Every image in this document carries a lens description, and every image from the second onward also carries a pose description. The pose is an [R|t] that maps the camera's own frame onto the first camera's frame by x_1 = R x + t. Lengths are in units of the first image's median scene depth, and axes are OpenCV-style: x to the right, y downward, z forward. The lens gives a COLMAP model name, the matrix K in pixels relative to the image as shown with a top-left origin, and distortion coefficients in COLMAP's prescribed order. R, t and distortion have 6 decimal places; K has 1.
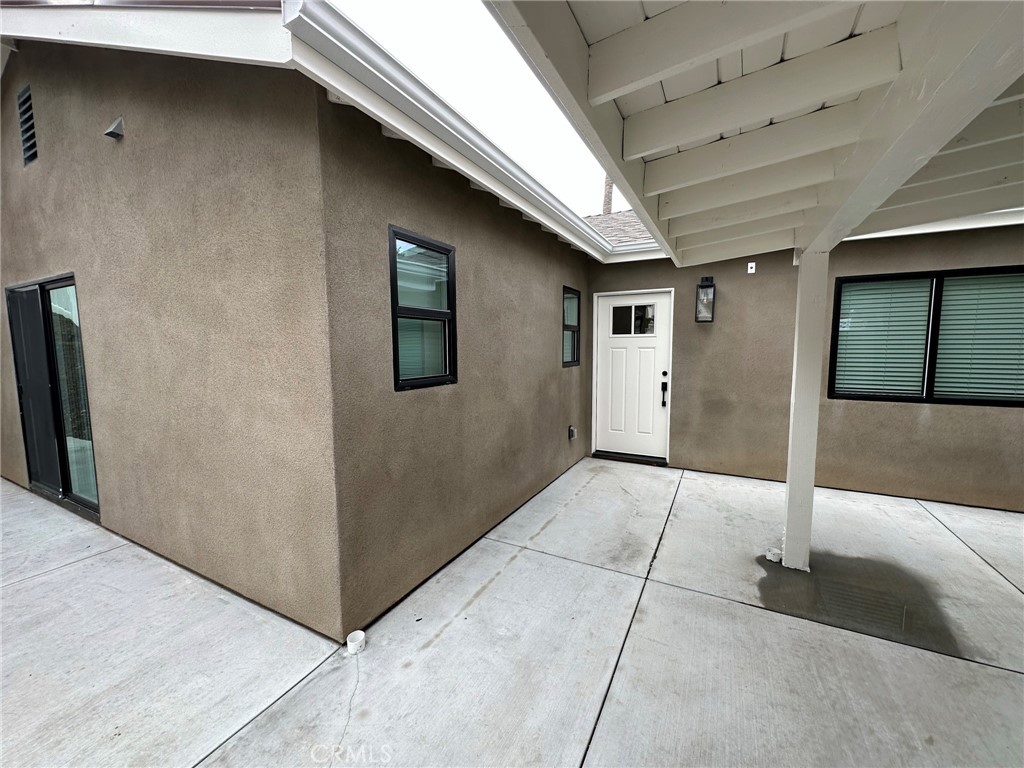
lens RADIAL K [[408.1, 0, 512.0], [0, 408.1, 384.0], [0, 0, 1]] dist [-0.002355, 0.000384]
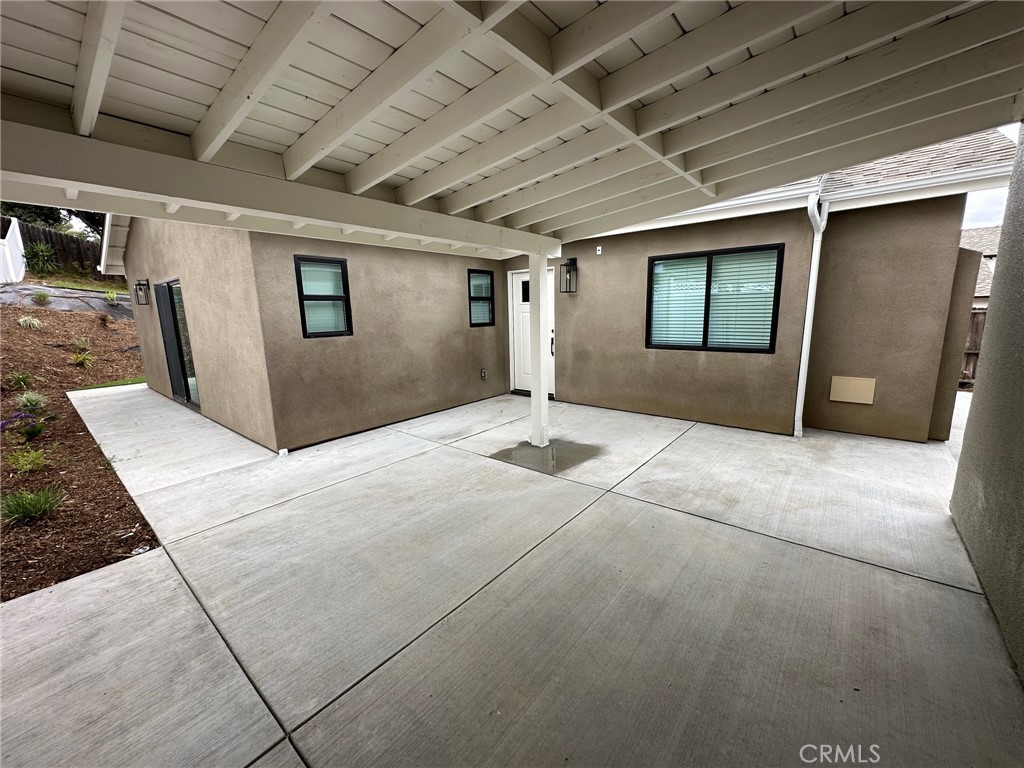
lens RADIAL K [[408.1, 0, 512.0], [0, 408.1, 384.0], [0, 0, 1]] dist [-0.002355, 0.000384]
pose [[0.978414, 0.019490, -0.205733, 1.057985], [-0.001301, 0.996104, 0.088182, 0.059533], [0.206650, -0.086011, 0.974627, -0.711503]]
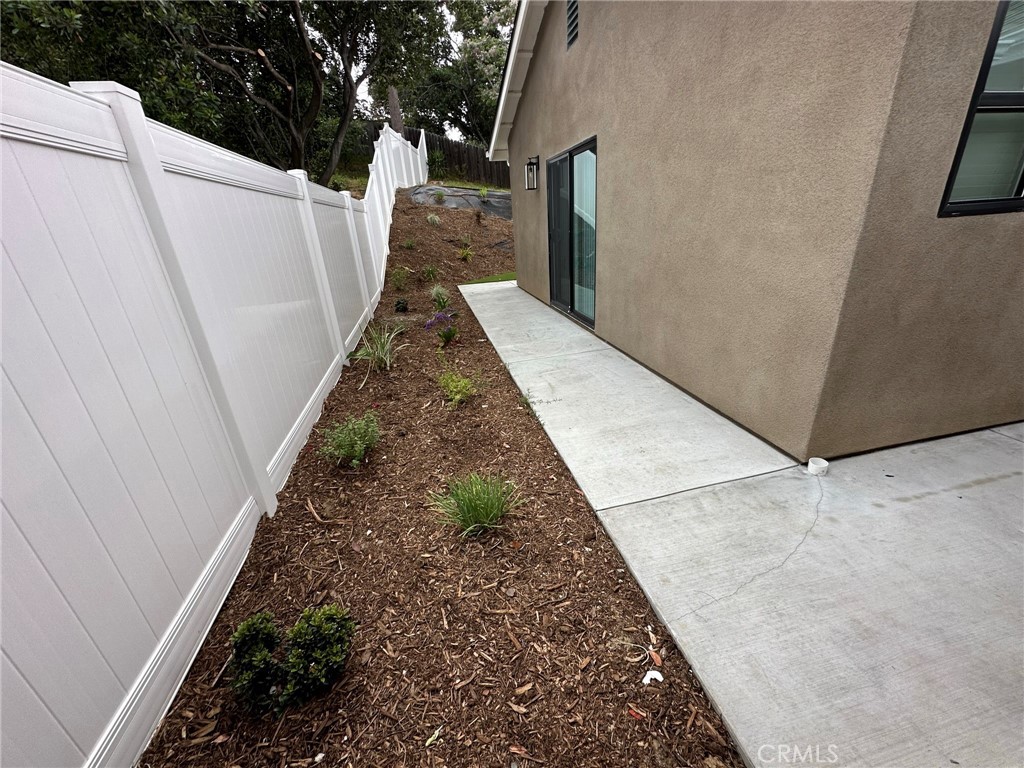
lens RADIAL K [[408.1, 0, 512.0], [0, 408.1, 384.0], [0, 0, 1]] dist [-0.002355, 0.000384]
pose [[0.641775, 0.256799, -0.722620, -0.149820], [-0.016422, 0.946655, 0.321830, 0.079574], [0.766717, -0.194675, 0.611756, -0.193558]]
